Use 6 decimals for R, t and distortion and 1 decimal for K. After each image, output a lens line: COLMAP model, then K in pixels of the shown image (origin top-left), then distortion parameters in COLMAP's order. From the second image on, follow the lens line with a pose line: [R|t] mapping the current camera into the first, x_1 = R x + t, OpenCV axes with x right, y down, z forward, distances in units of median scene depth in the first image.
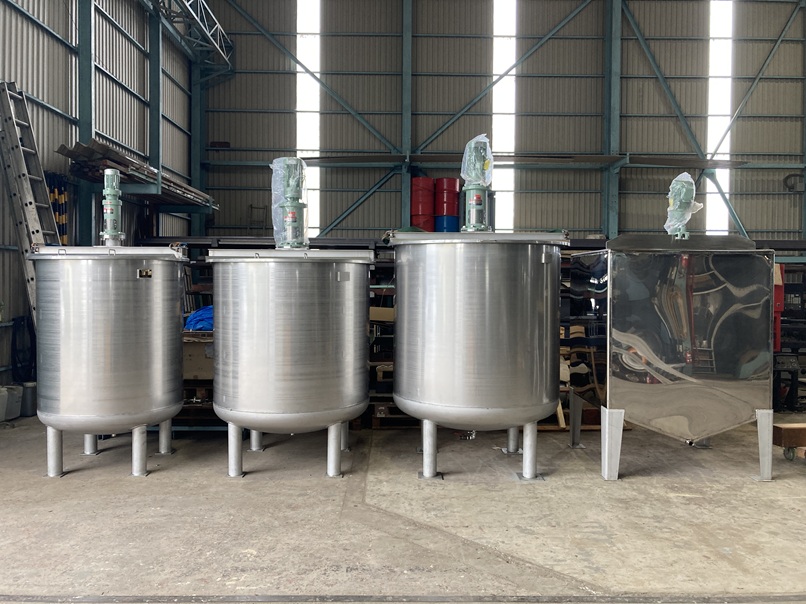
lens RADIAL K [[663.8, 0, 401.2], [0, 663.8, 295.7], [0, 0, 1]] dist [0.016131, -0.006682]
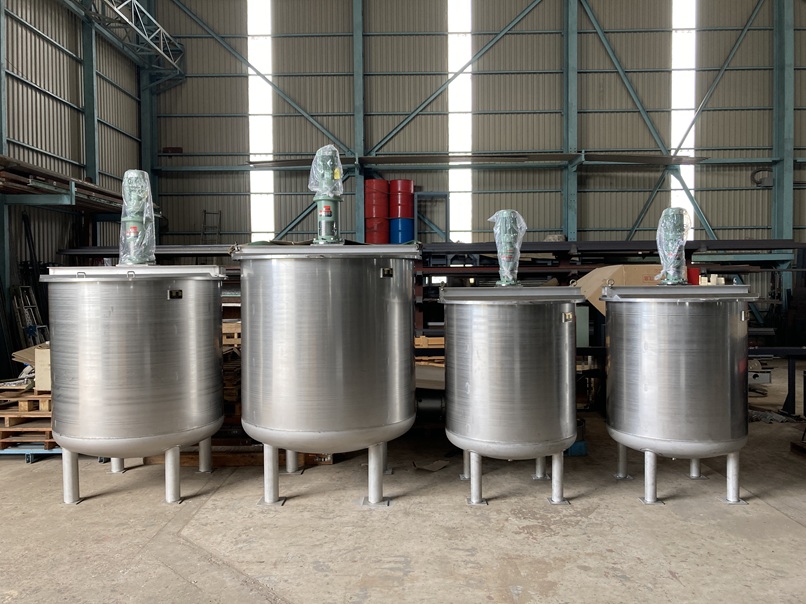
lens RADIAL K [[663.8, 0, 400.1], [0, 663.8, 300.4], [0, 0, 1]] dist [0.016131, -0.006682]
pose [[0.999485, -0.014126, -0.028798, 0.257318], [0.014425, 0.999844, 0.010194, -0.024937], [0.028650, -0.010604, 0.999533, 0.050240]]
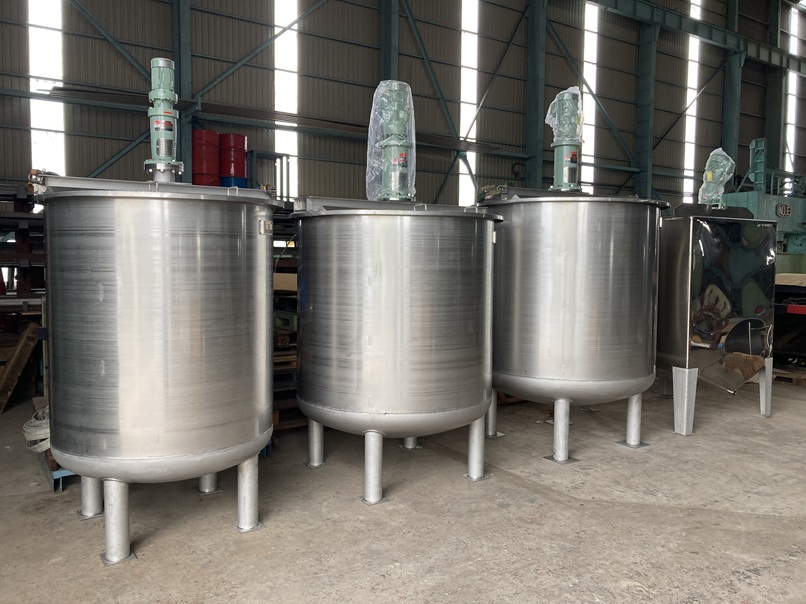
lens RADIAL K [[663.8, 0, 406.4], [0, 663.8, 298.9], [0, 0, 1]] dist [0.016131, -0.006682]
pose [[0.839704, -0.030953, 0.542162, -0.613913], [0.008713, 0.999014, 0.043540, 0.010751], [-0.542975, -0.031837, 0.839145, 0.355961]]
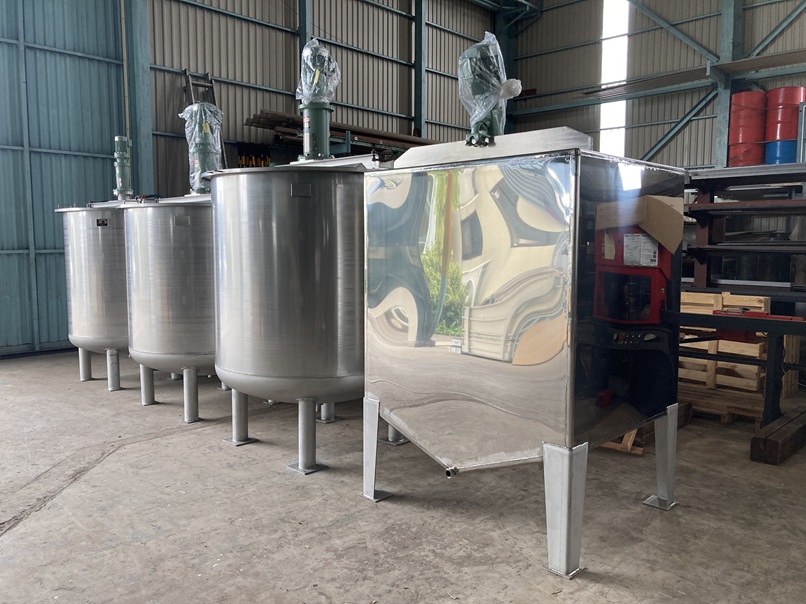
lens RADIAL K [[663.8, 0, 400.0], [0, 663.8, 294.3], [0, 0, 1]] dist [0.016131, -0.006682]
pose [[0.707107, 0.052172, -0.705179, 0.814379], [-0.011788, 0.998005, 0.062017, 0.015091], [0.707008, -0.035540, 0.706312, 0.517898]]
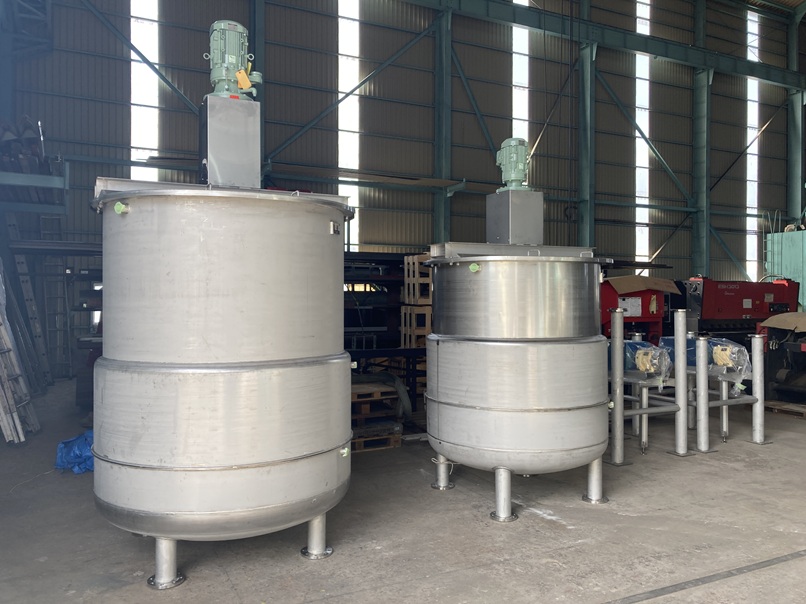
lens RADIAL K [[663.8, 0, 403.7], [0, 663.8, 294.5], [0, 0, 1]] dist [0.016131, -0.006682]
pose [[0.900627, -0.002318, 0.434587, -0.611919], [0.012834, 0.999692, -0.021265, 0.002756], [-0.434404, 0.024729, 0.900379, 0.133410]]
